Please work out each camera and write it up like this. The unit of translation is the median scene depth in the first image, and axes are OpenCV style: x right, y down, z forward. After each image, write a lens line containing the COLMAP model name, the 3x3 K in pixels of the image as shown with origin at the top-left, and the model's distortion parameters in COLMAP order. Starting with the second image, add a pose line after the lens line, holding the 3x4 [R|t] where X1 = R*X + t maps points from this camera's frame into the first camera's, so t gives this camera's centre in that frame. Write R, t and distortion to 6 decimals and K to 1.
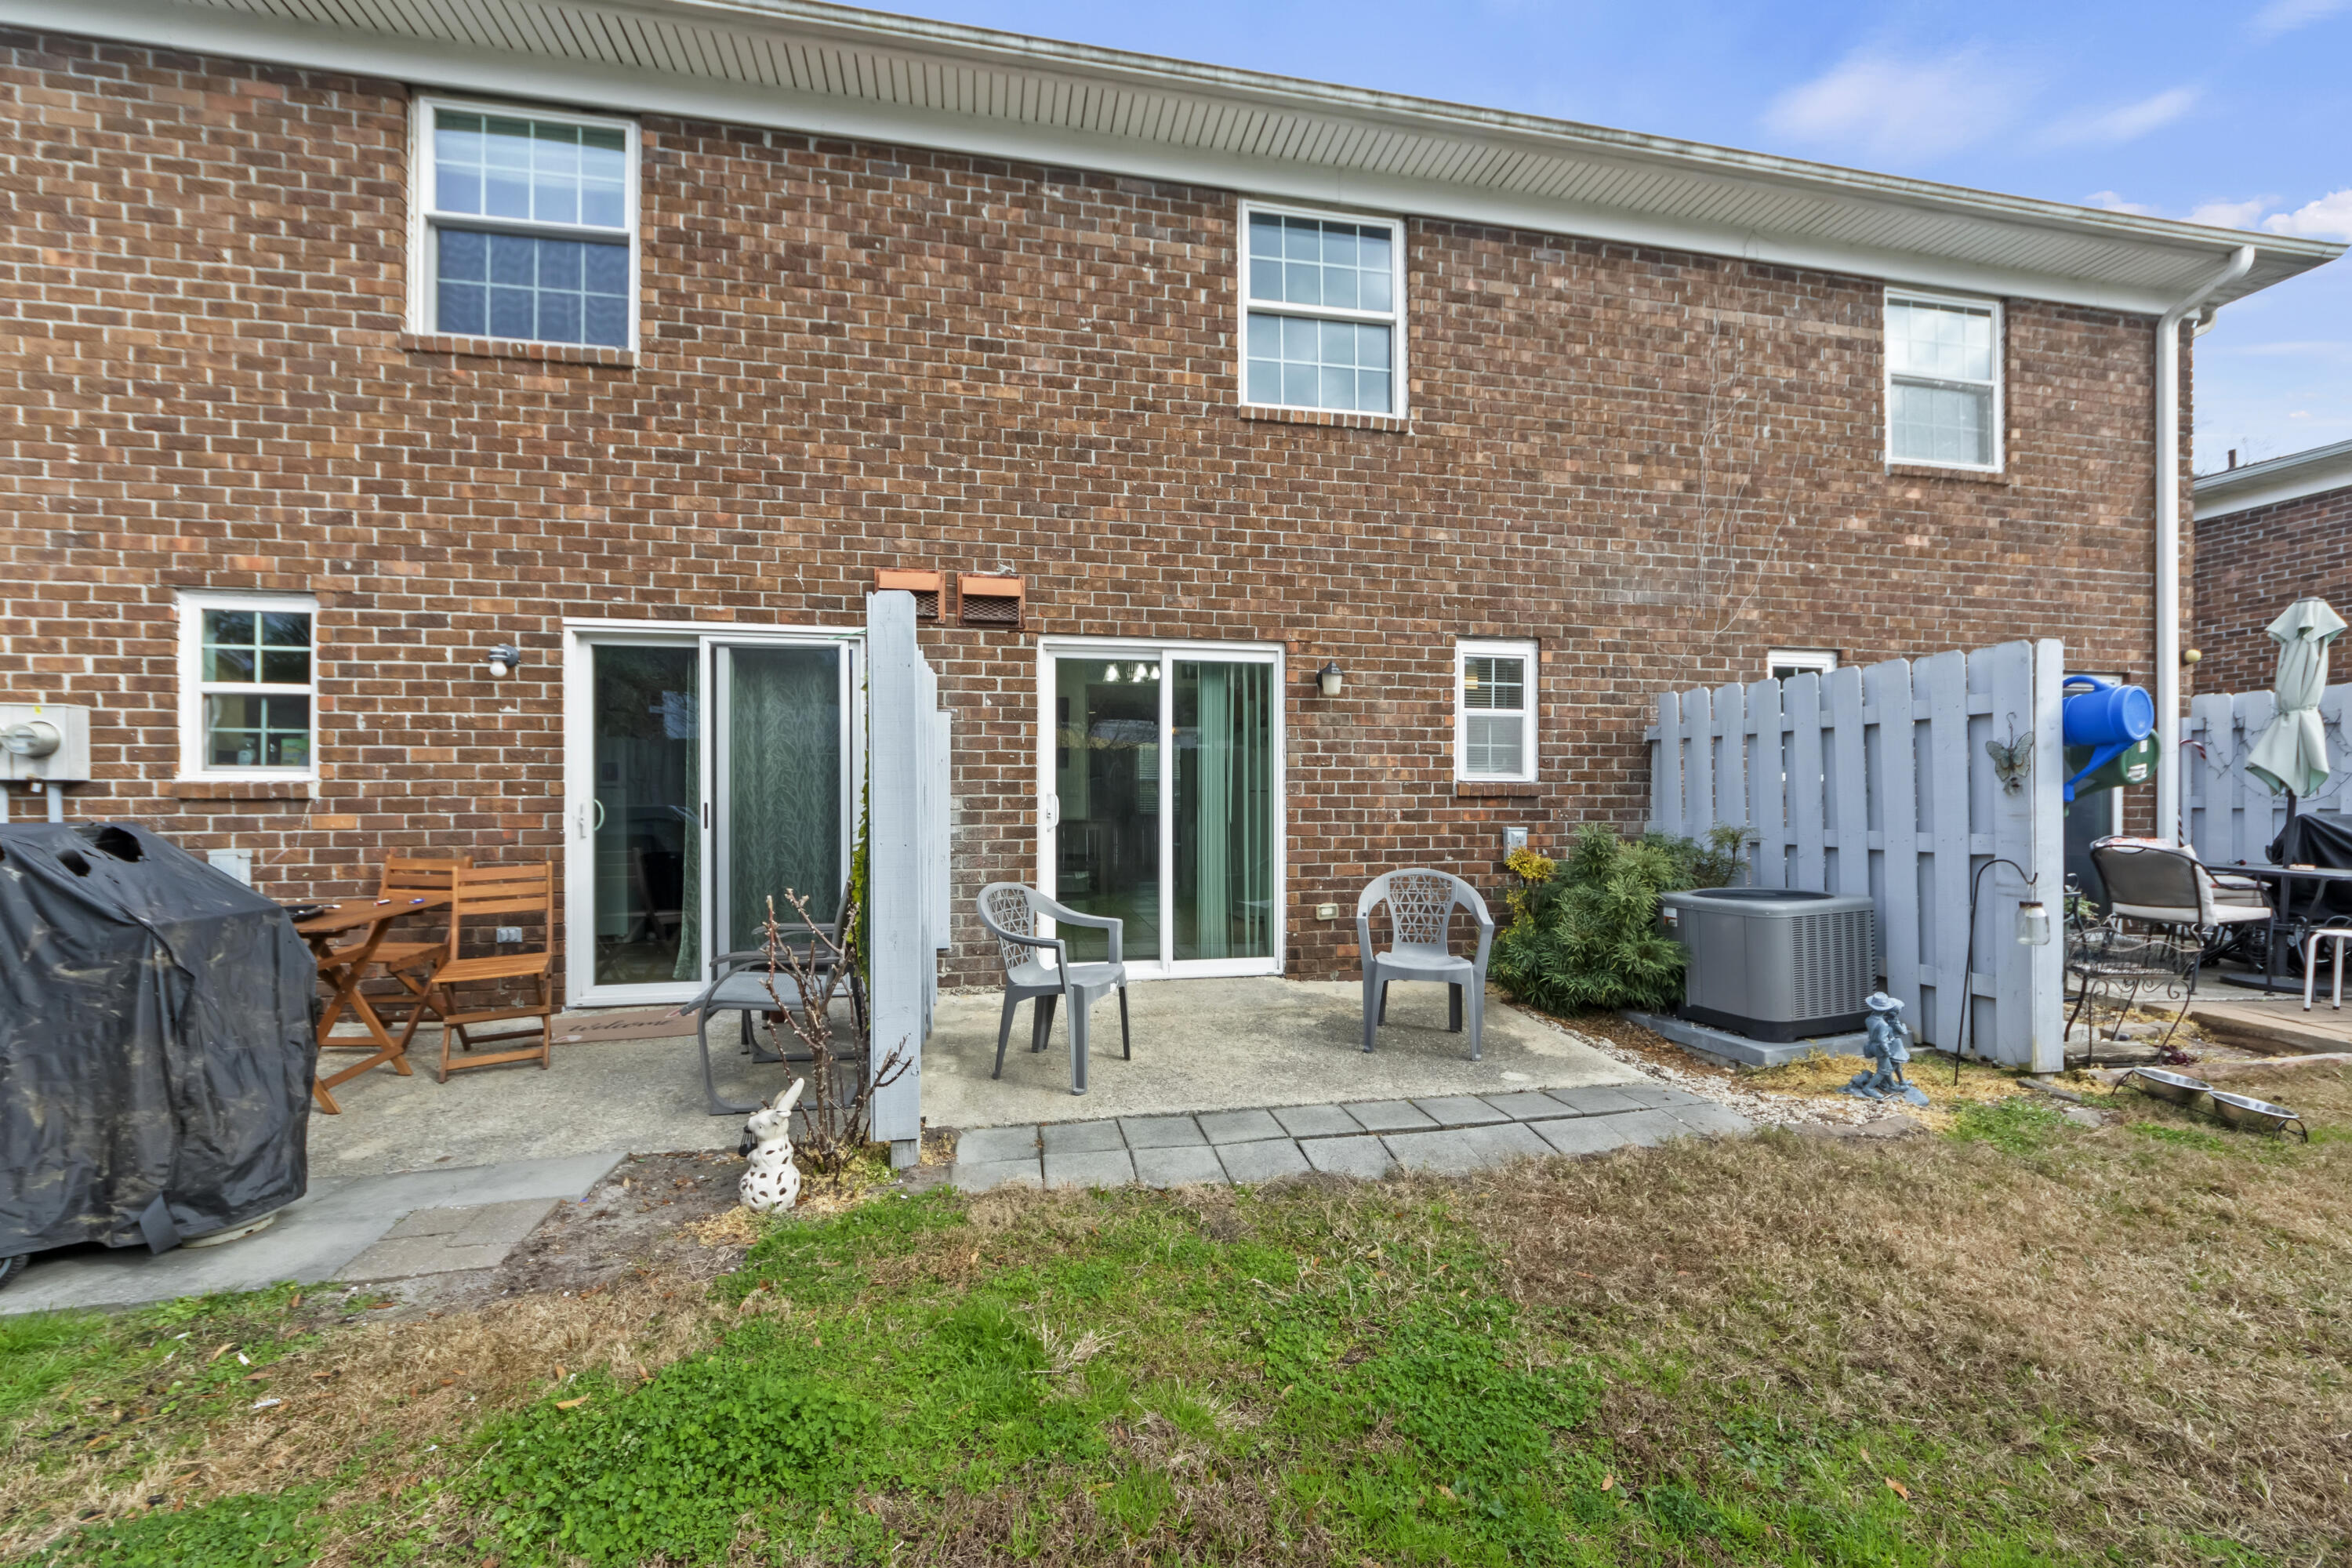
lens RADIAL K [[913.1, 0, 1217.0], [0, 913.1, 802.5], [0, 0, 1]] dist [-0.004104, 0.001543]
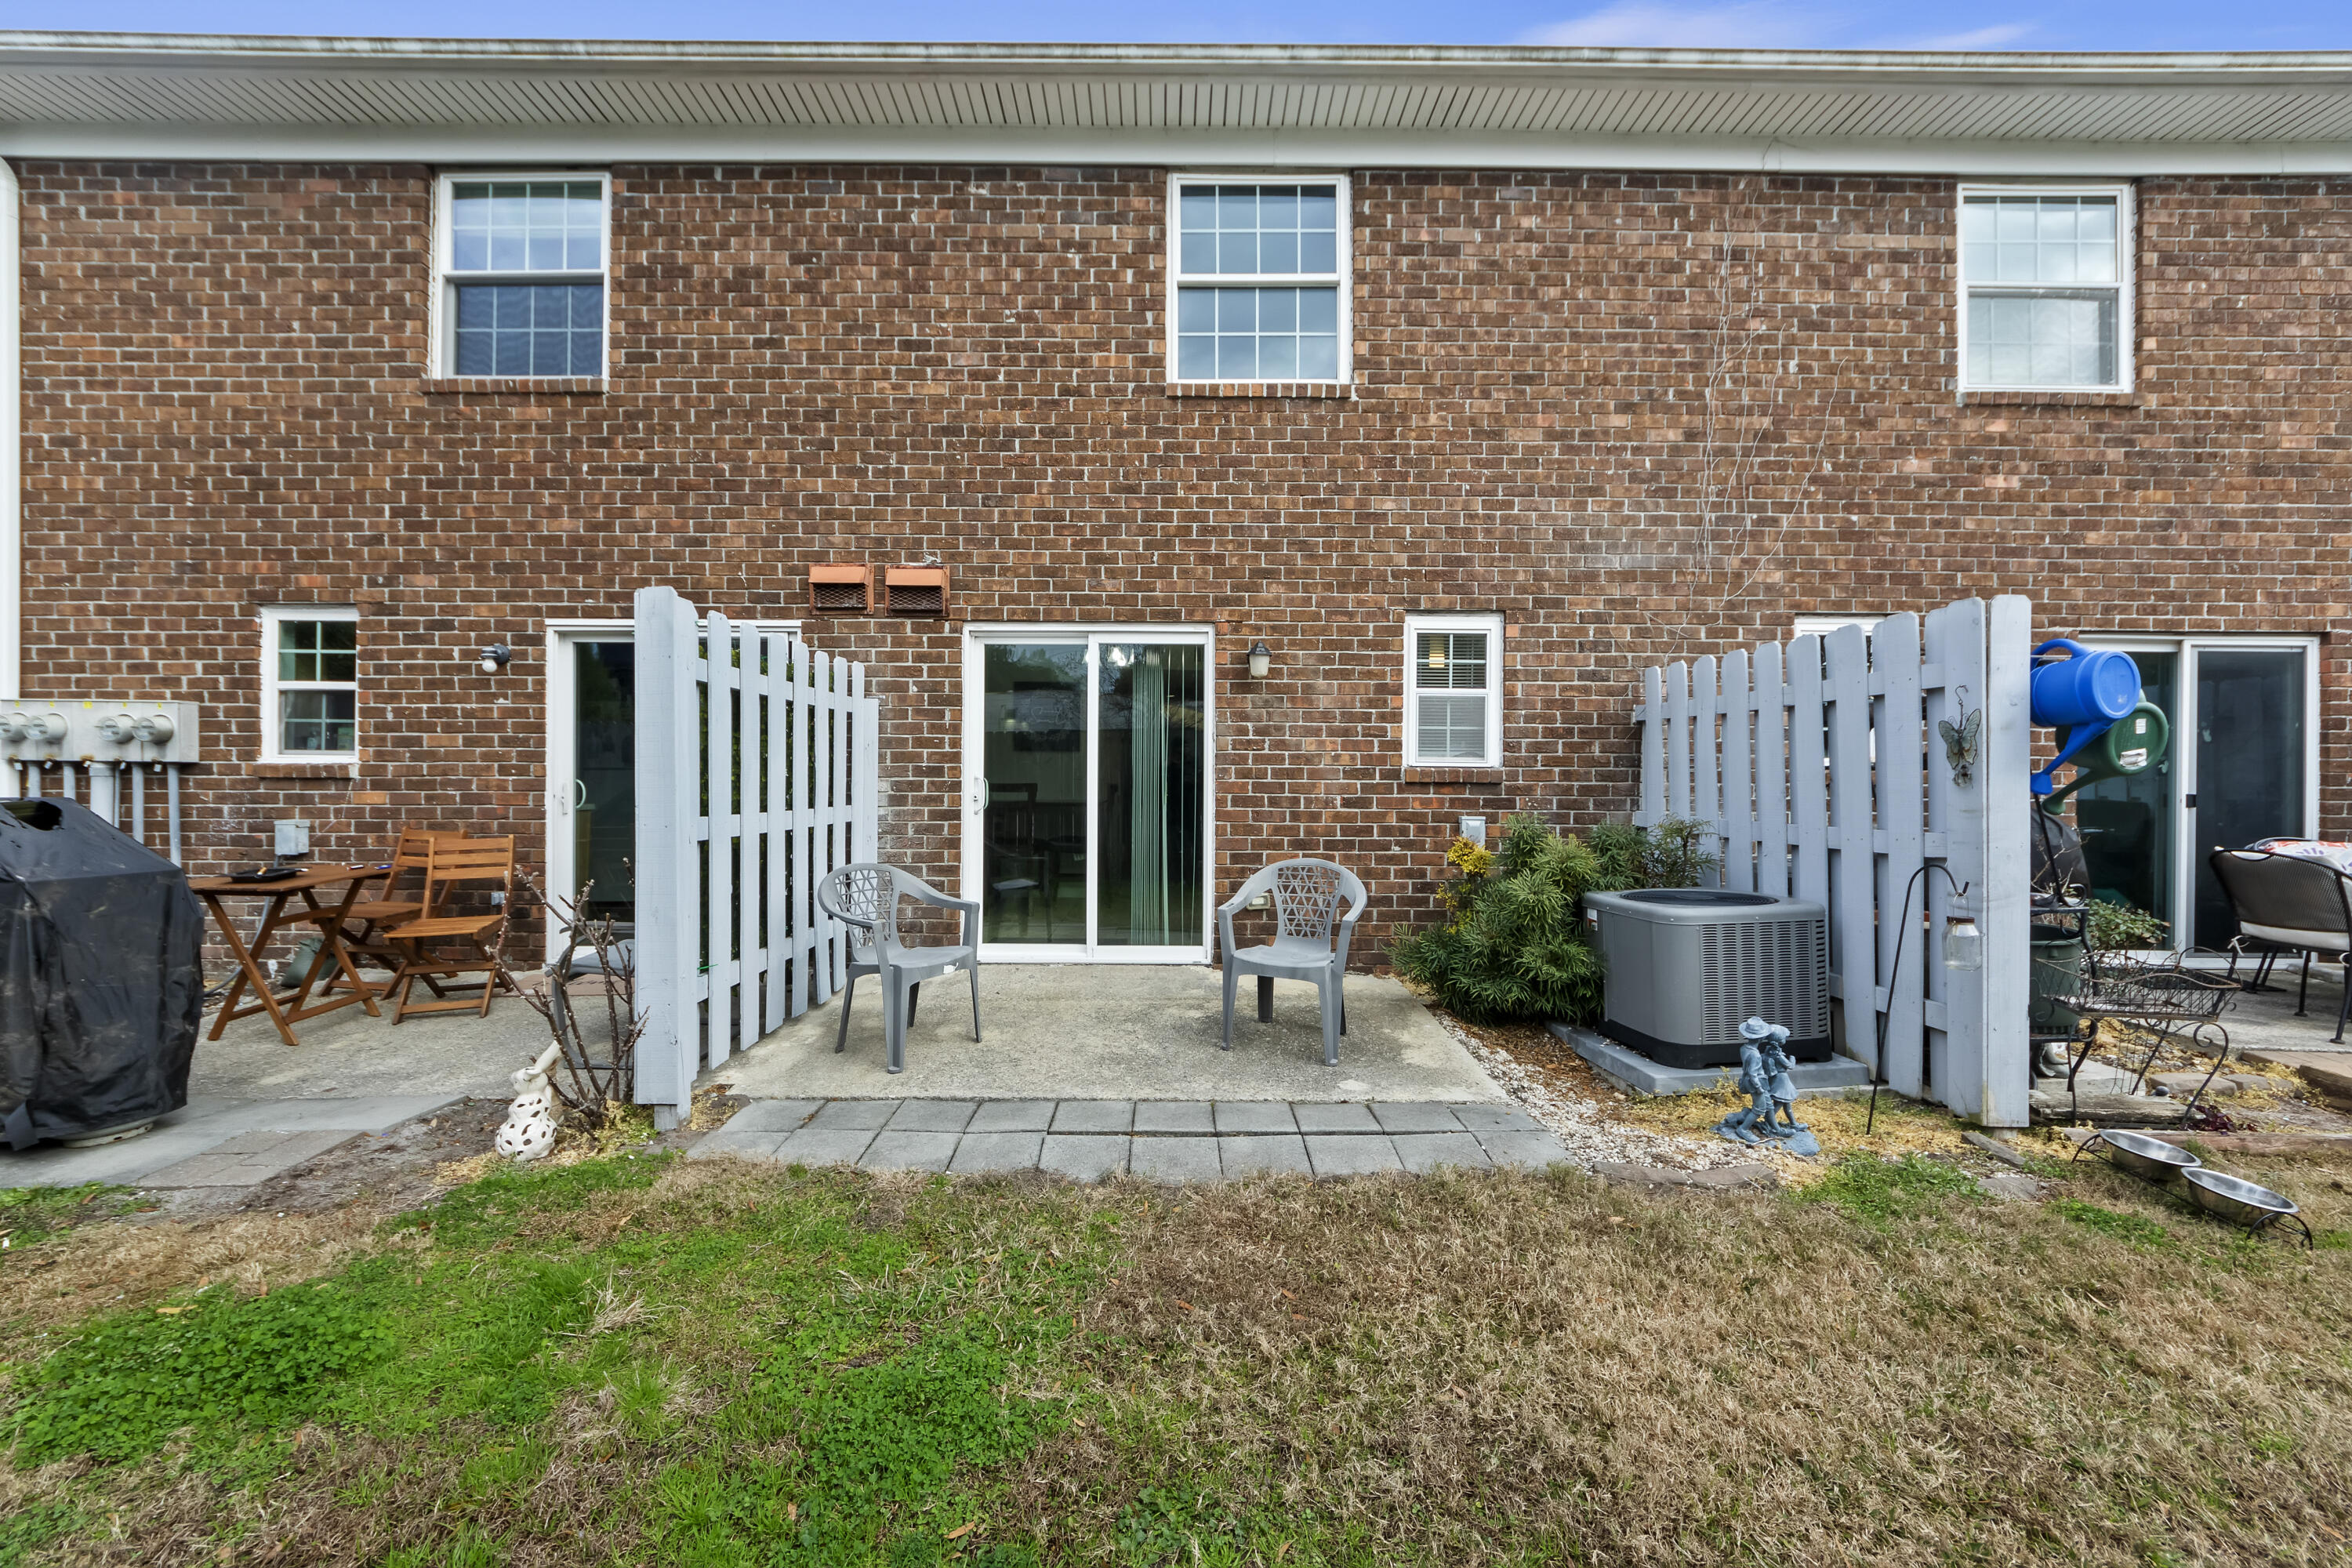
lens RADIAL K [[913.1, 0, 1167.2], [0, 913.1, 783.2], [0, 0, 1]] dist [-0.004104, 0.001543]
pose [[0.980822, 0.007015, -0.194779, 0.245161], [-0.007443, 0.999971, -0.001465, -0.003347], [0.194763, 0.002887, 0.980846, 0.040153]]
